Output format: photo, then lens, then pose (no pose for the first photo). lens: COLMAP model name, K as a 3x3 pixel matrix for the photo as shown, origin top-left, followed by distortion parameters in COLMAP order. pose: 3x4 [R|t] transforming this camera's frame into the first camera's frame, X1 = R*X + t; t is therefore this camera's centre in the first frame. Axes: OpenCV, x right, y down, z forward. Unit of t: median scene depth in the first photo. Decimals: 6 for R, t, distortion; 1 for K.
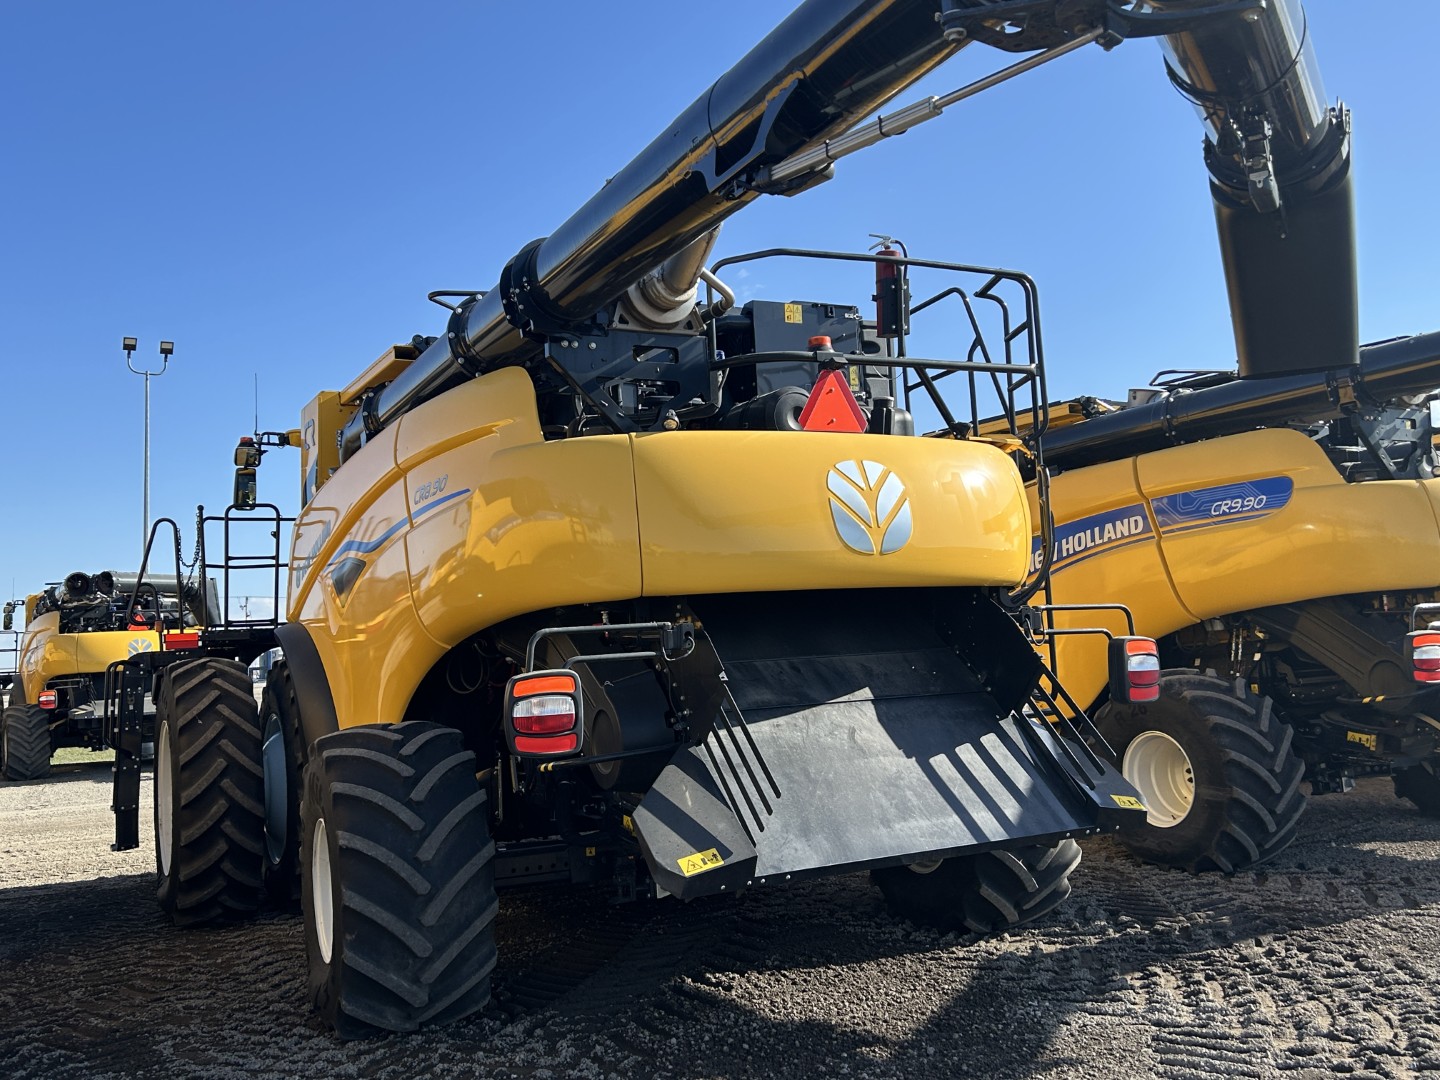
lens RADIAL K [[1321.6, 0, 720.0], [0, 1321.6, 540.0], [0, 0, 1]] dist [0.139661, -0.287699]
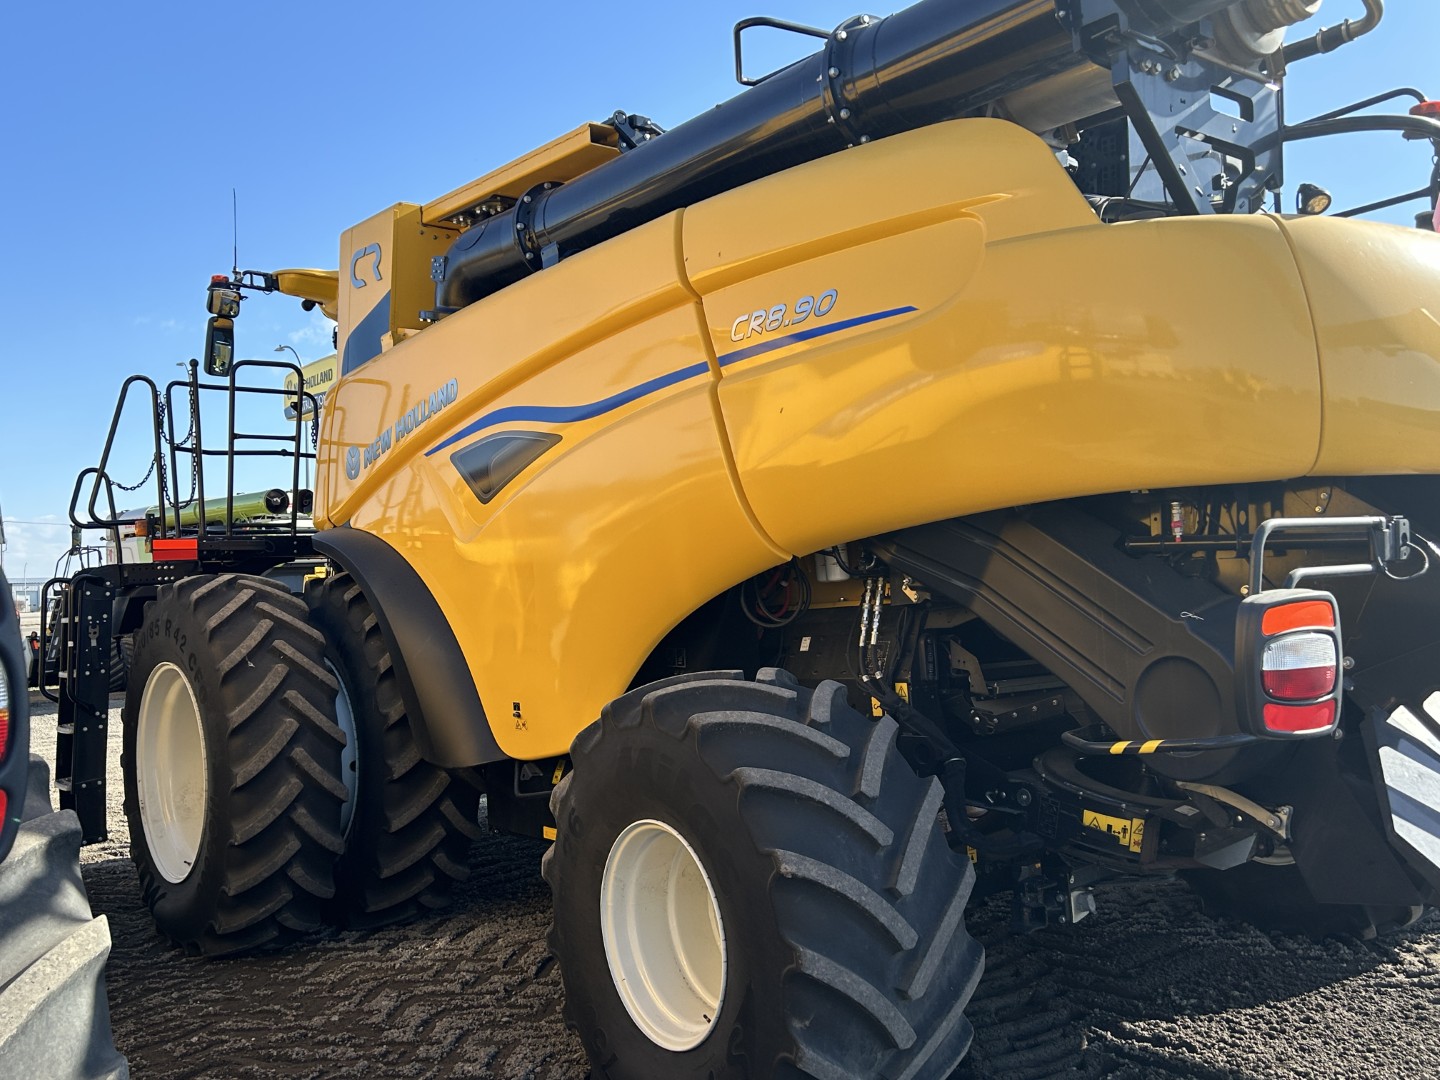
lens RADIAL K [[1321.6, 0, 720.0], [0, 1321.6, 540.0], [0, 0, 1]] dist [0.139661, -0.287699]
pose [[0.979553, 0.021560, 0.200030, -0.295178], [-0.030621, 0.998635, 0.042316, 0.035616], [-0.198844, -0.047576, 0.978876, 0.286034]]
